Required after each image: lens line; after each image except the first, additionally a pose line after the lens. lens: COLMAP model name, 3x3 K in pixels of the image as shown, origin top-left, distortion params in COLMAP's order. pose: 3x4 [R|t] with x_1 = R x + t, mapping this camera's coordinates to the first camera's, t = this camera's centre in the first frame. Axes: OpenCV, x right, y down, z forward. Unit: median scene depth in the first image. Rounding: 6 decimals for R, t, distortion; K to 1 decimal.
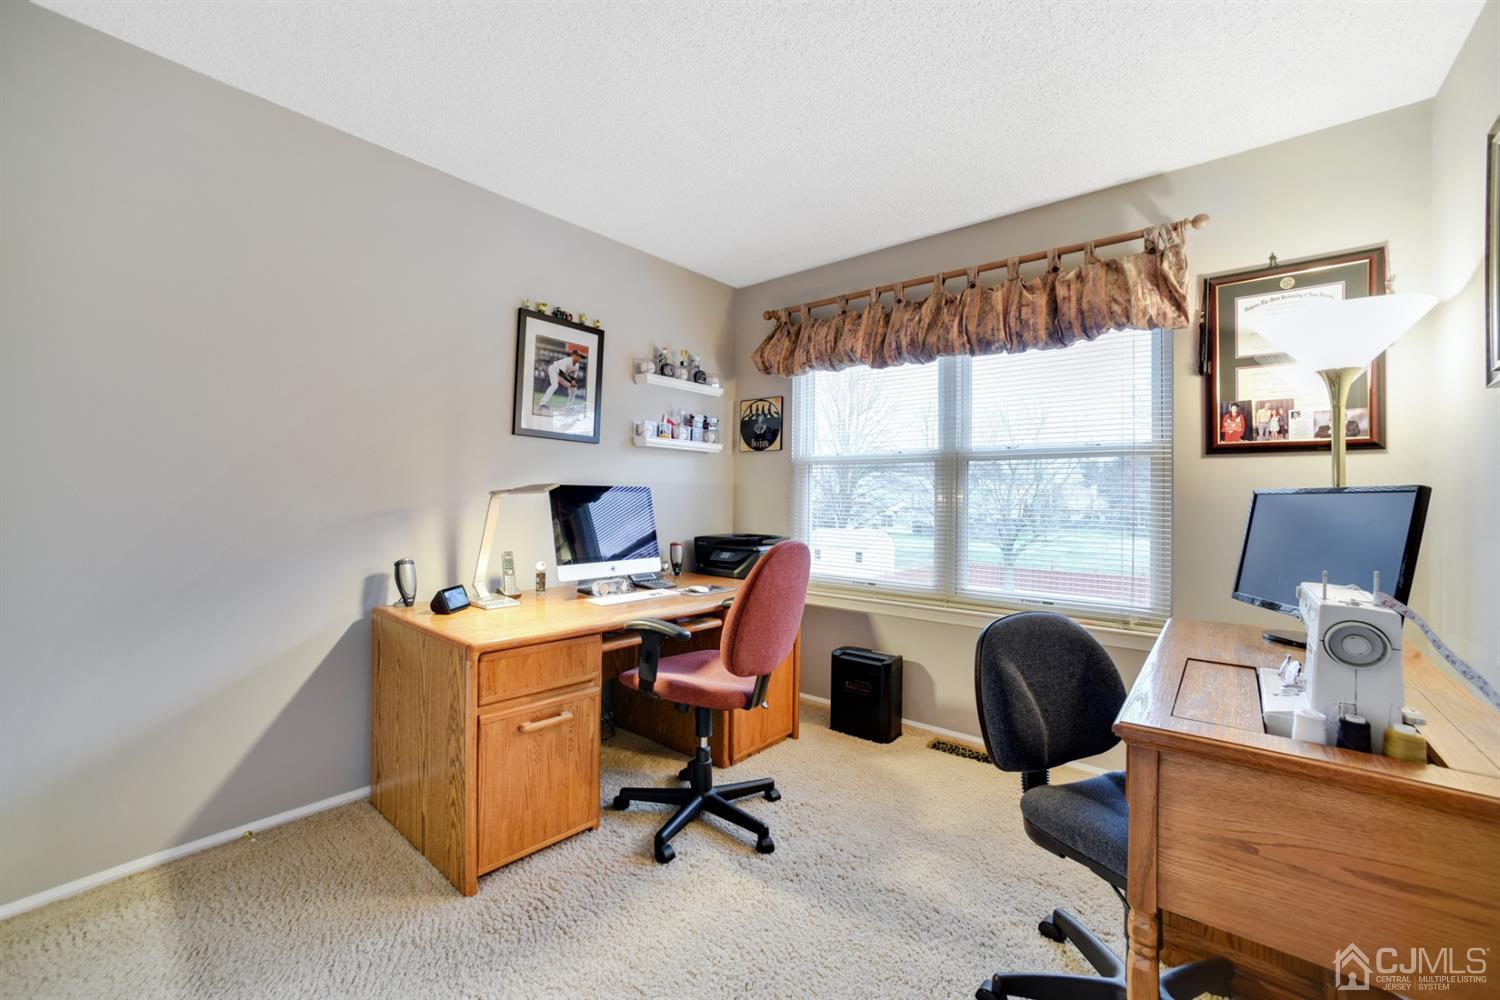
lens RADIAL K [[610.7, 0, 740.6], [0, 610.7, 497.1], [0, 0, 1]] dist [-0.017426, 0.004886]
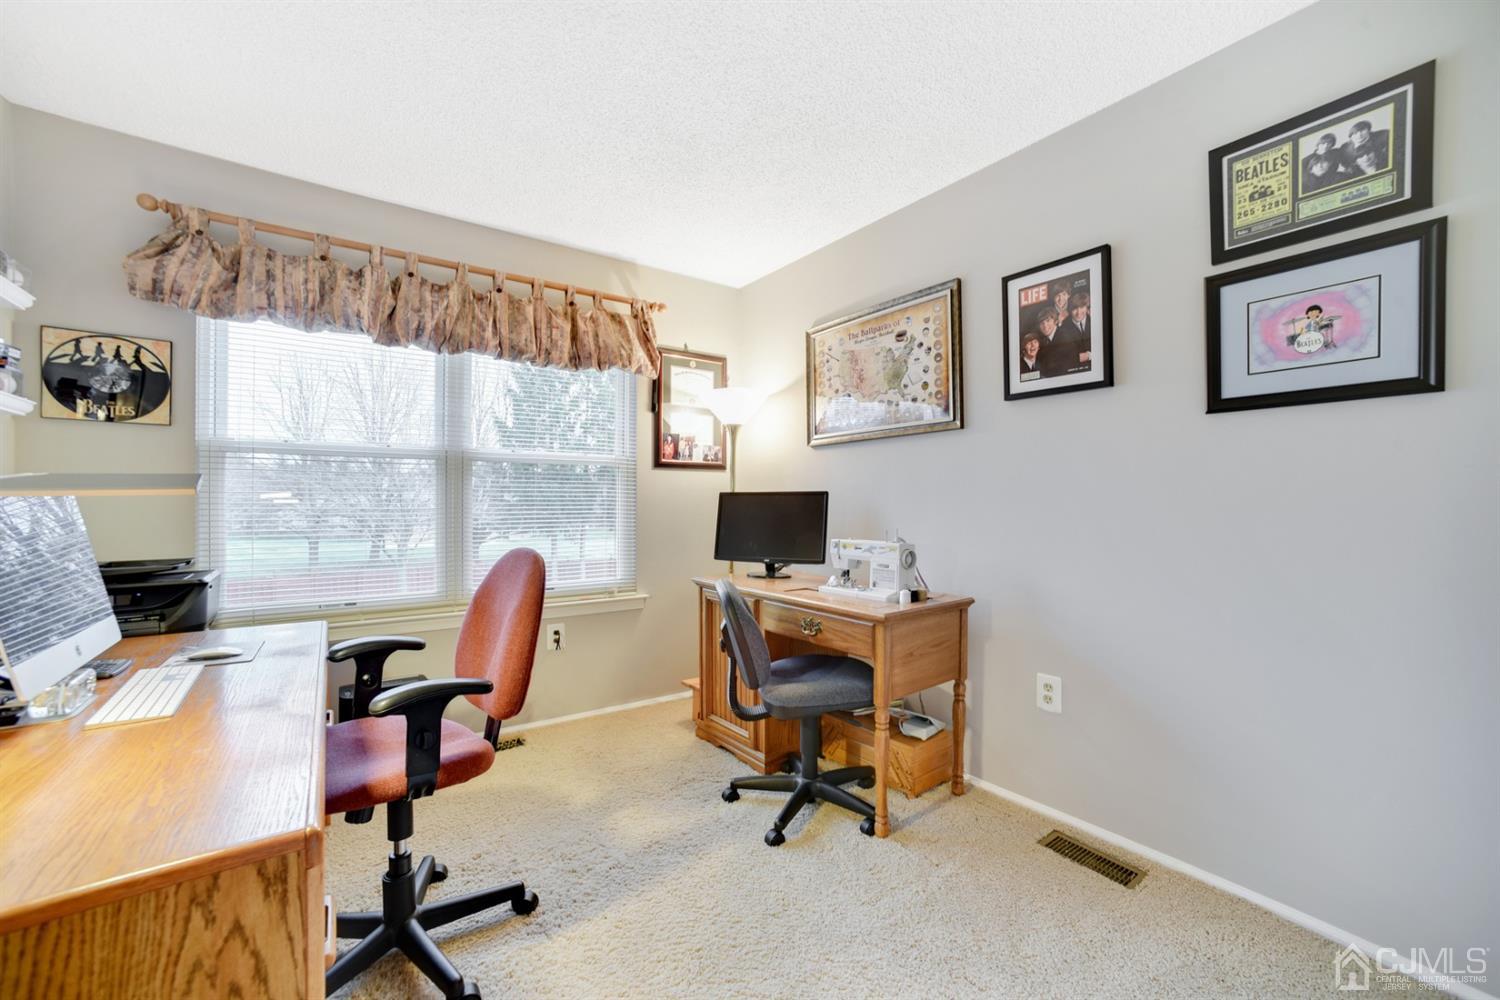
lens RADIAL K [[610.7, 0, 743.2], [0, 610.7, 501.3], [0, 0, 1]] dist [-0.017426, 0.004886]
pose [[0.266002, -0.010357, 0.963917, -0.544118], [0.004625, 0.999944, 0.009468, -0.001588], [-0.963961, 0.001940, 0.266036, 0.368030]]
